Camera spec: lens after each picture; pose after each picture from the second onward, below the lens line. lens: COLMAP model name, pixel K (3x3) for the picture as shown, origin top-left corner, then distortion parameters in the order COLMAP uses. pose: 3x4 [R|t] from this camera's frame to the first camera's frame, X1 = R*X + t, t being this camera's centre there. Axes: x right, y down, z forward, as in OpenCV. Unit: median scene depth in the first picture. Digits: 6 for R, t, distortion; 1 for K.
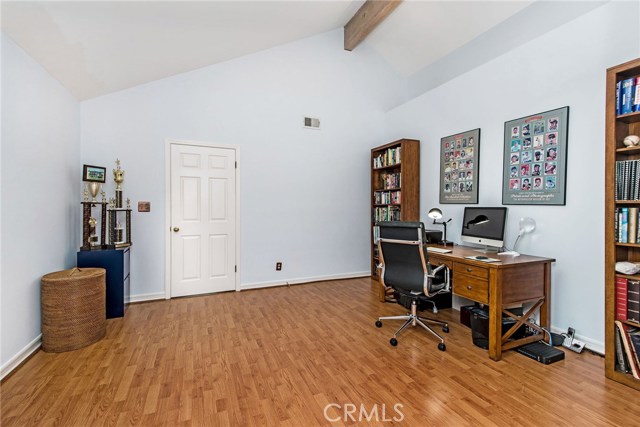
lens RADIAL K [[288.2, 0, 319.2], [0, 288.2, 209.1], [0, 0, 1]] dist [0.014833, -0.000580]
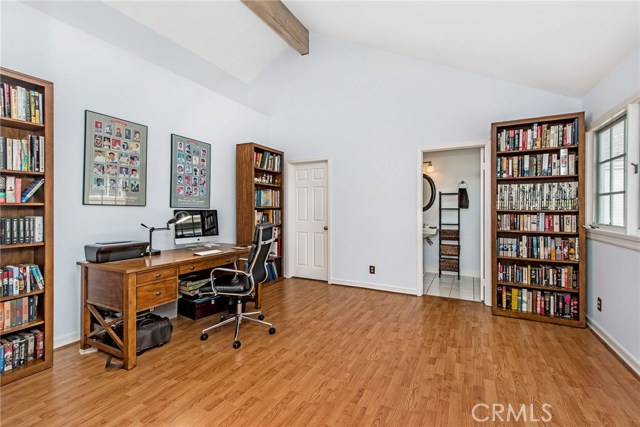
lens RADIAL K [[288.2, 0, 319.2], [0, 288.2, 209.1], [0, 0, 1]] dist [0.014833, -0.000580]
pose [[-0.630737, -0.006621, 0.775969, -0.636986], [0.000329, 0.999961, 0.008799, -0.020215], [-0.775997, 0.005805, -0.630710, 1.372849]]
